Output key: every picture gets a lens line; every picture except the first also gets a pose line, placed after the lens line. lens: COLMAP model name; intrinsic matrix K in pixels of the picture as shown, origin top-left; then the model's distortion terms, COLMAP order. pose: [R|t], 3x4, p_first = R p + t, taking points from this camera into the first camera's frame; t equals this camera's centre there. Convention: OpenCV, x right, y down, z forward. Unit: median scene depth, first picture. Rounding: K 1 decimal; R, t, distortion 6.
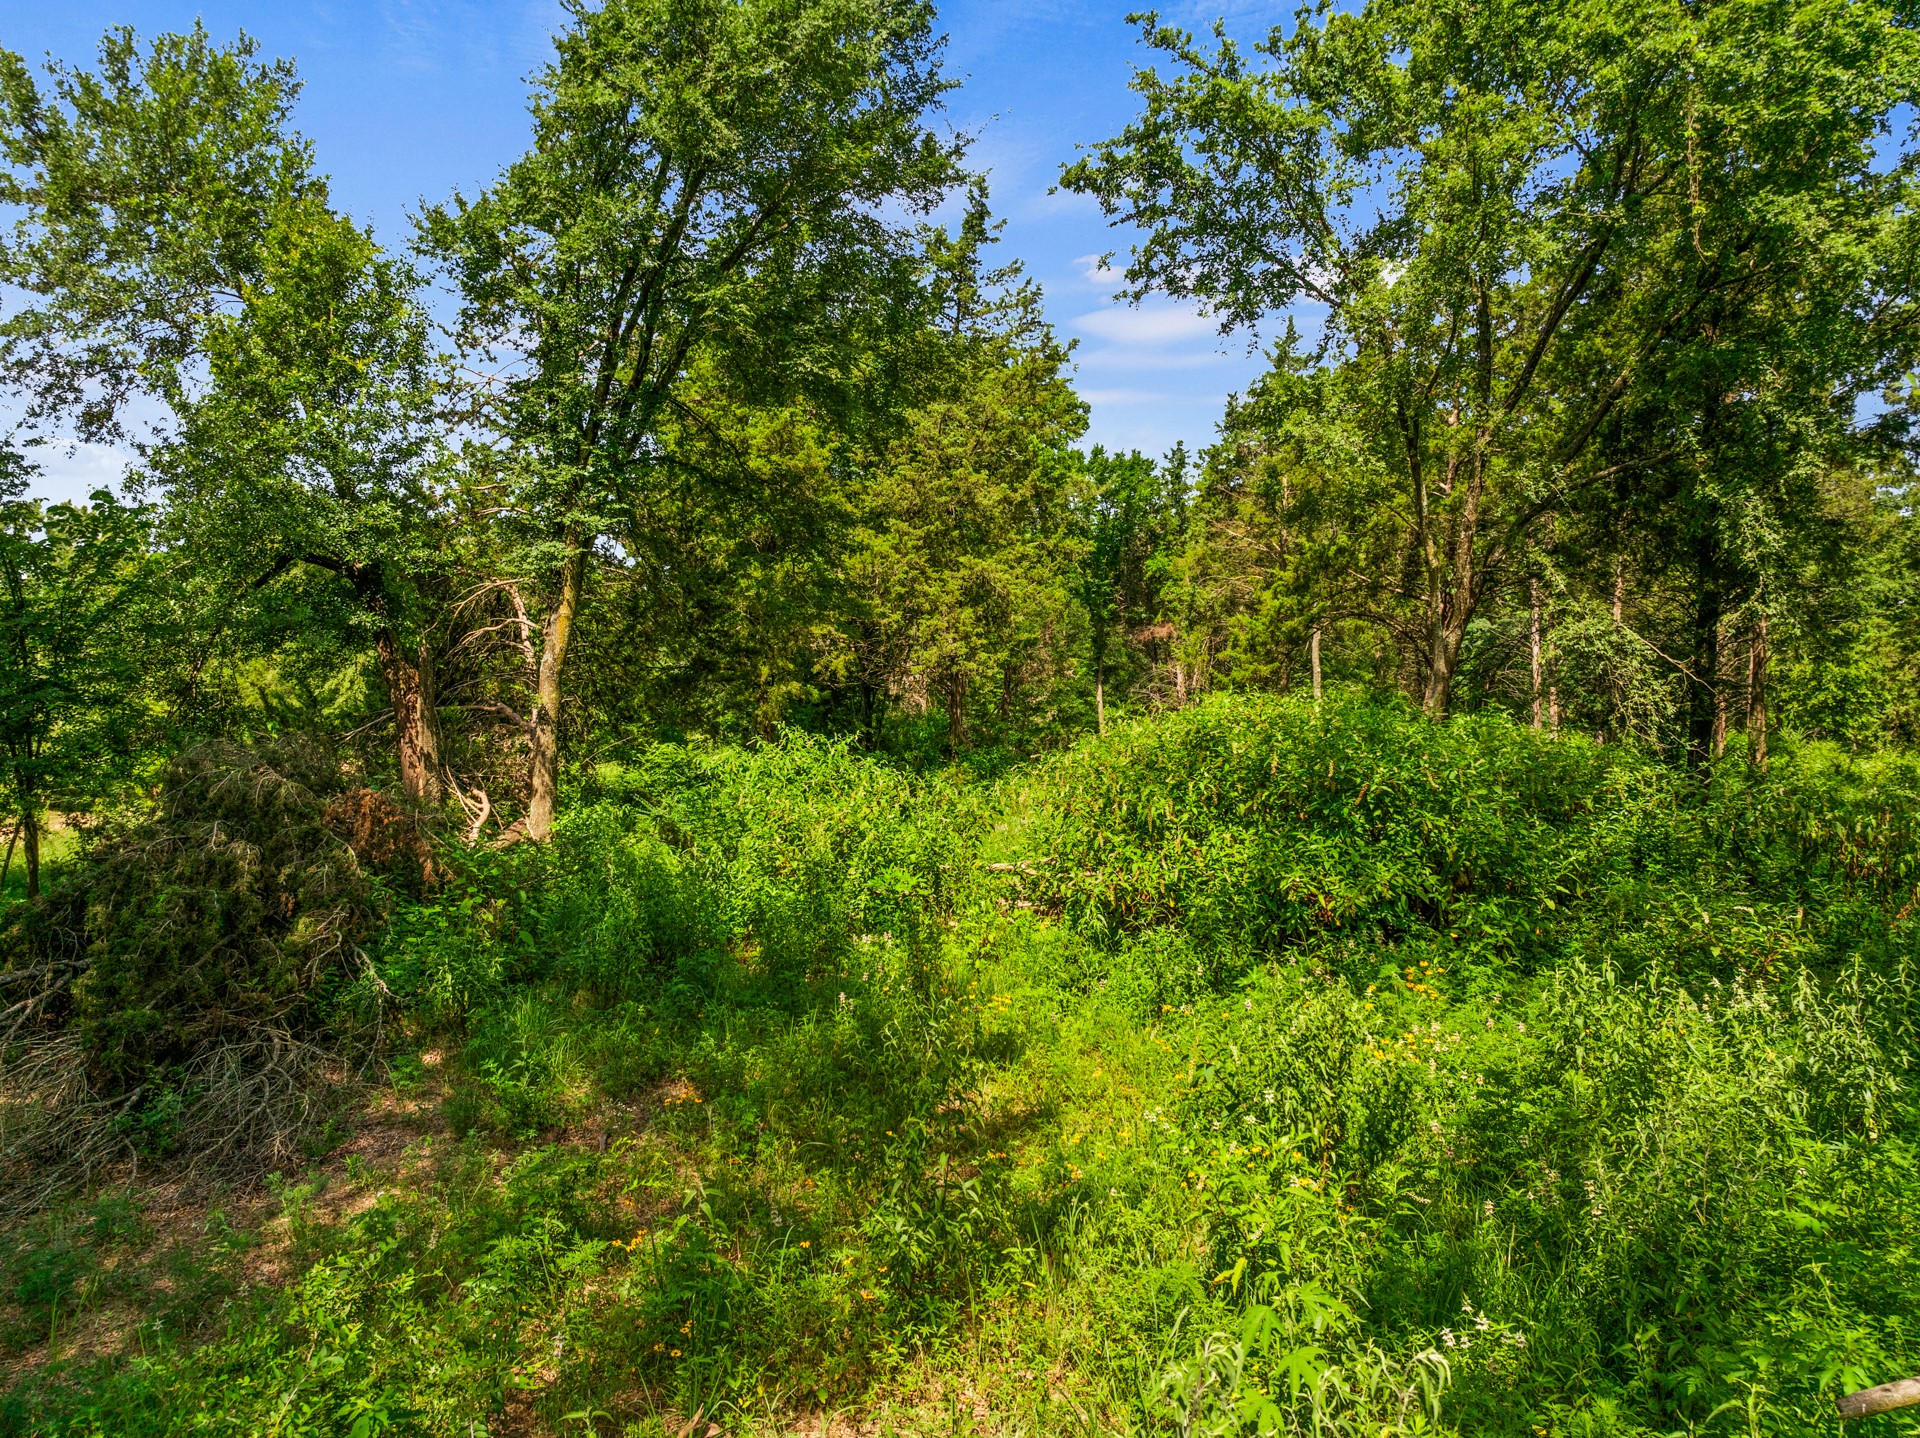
lens RADIAL K [[1346.9, 0, 960.0], [0, 1346.9, 719.0], [0, 0, 1]] dist [-0.001562, 0.000032]
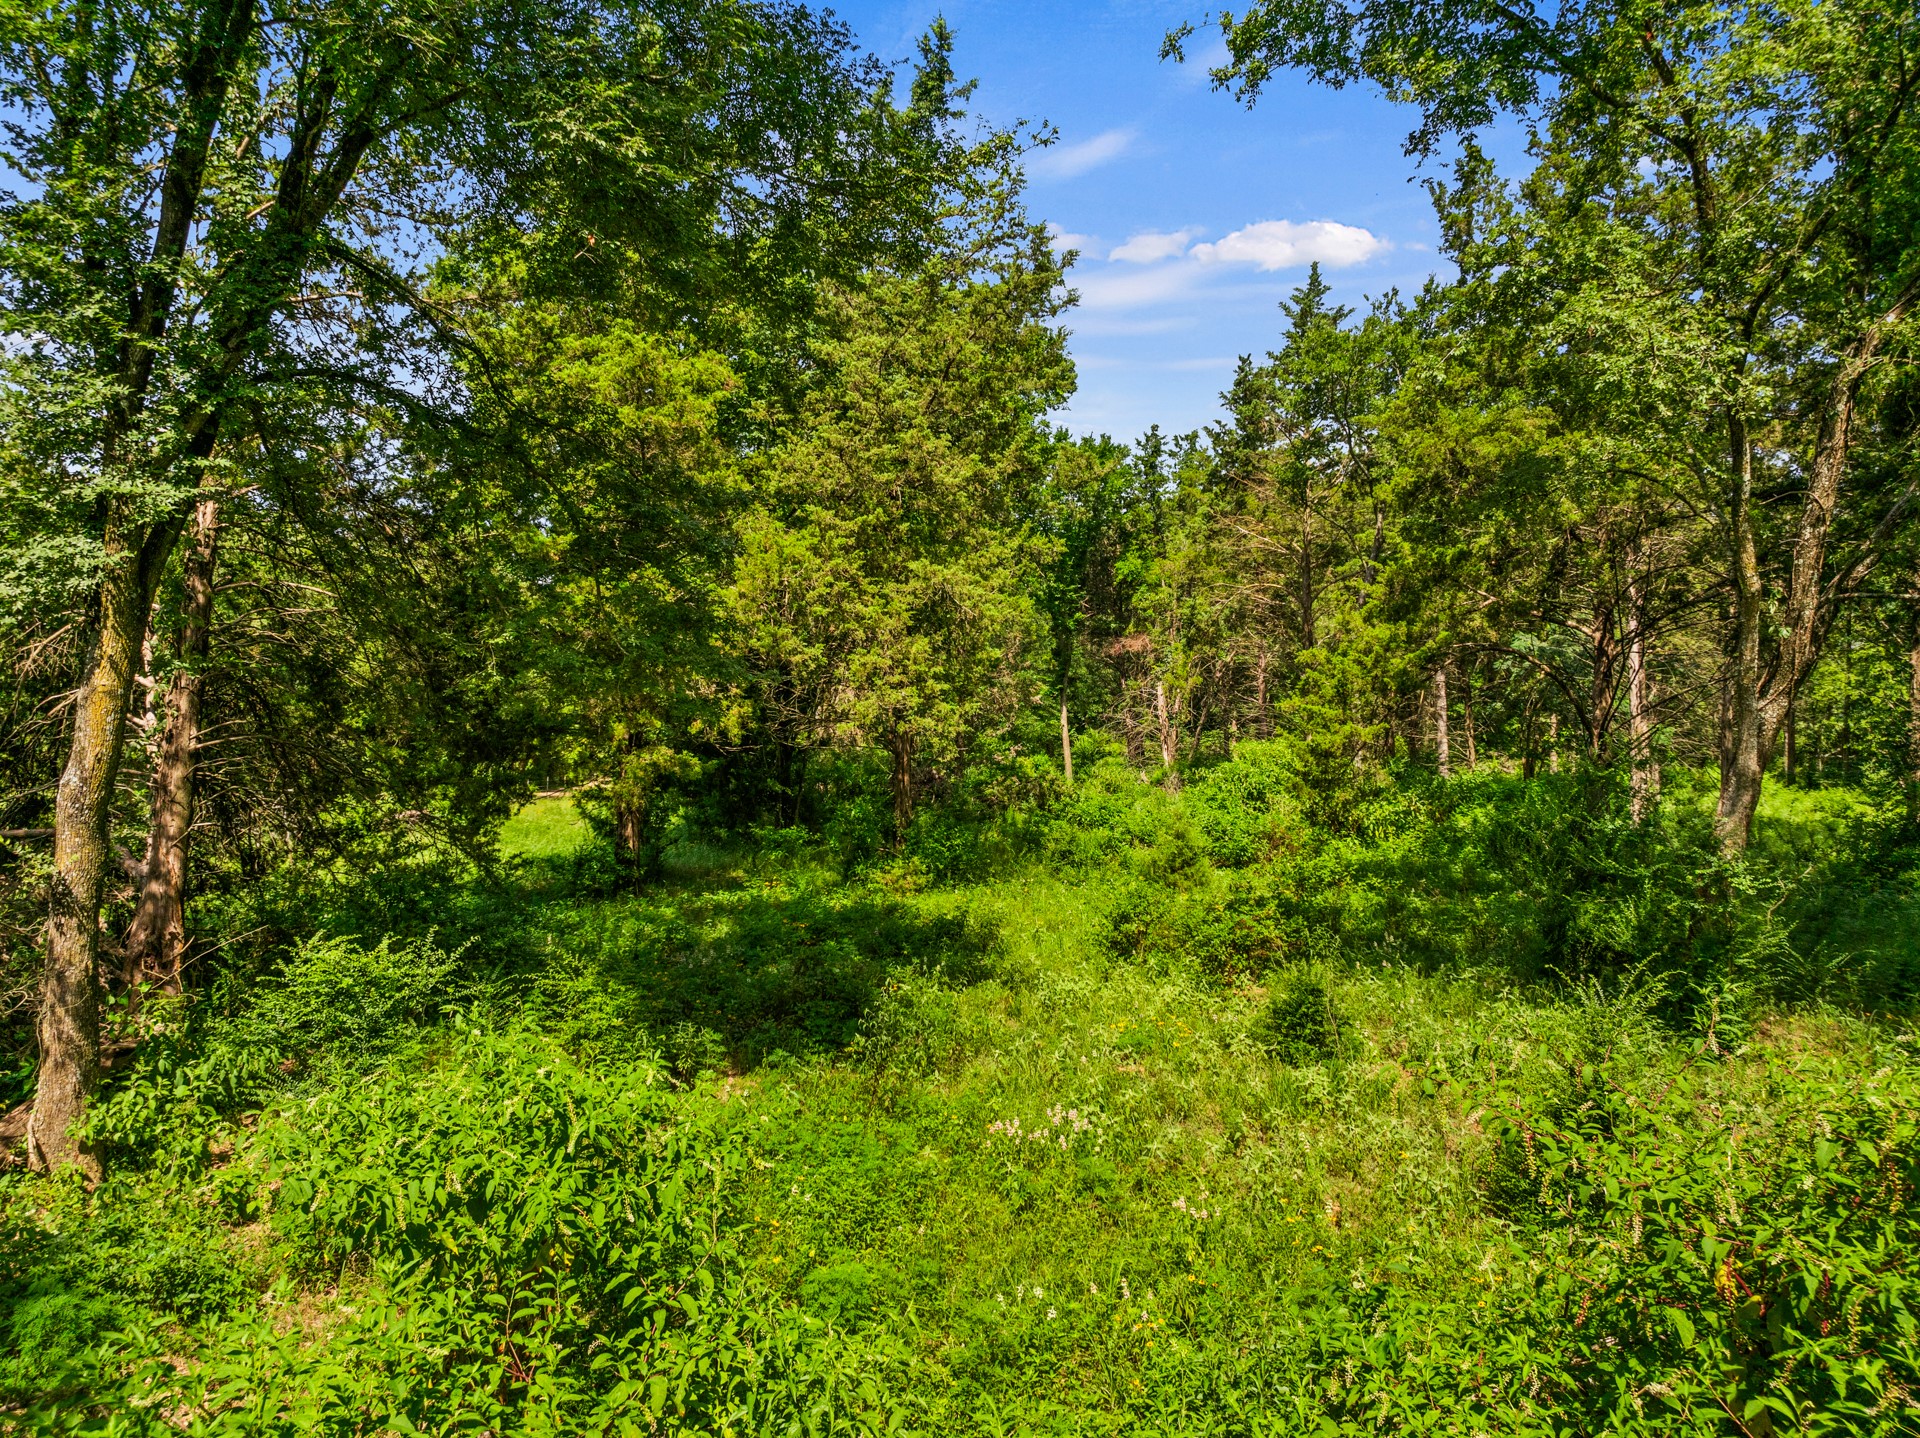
lens RADIAL K [[1370.0, 0, 960.0], [0, 1370.0, 719.0], [0, 0, 1]] dist [-0.019637, -0.000130]
pose [[0.999000, -0.000401, 0.044706, -0.005344], [0.000426, 1.000000, -0.000553, -0.039375], [-0.044706, 0.000571, 0.999000, 0.298798]]
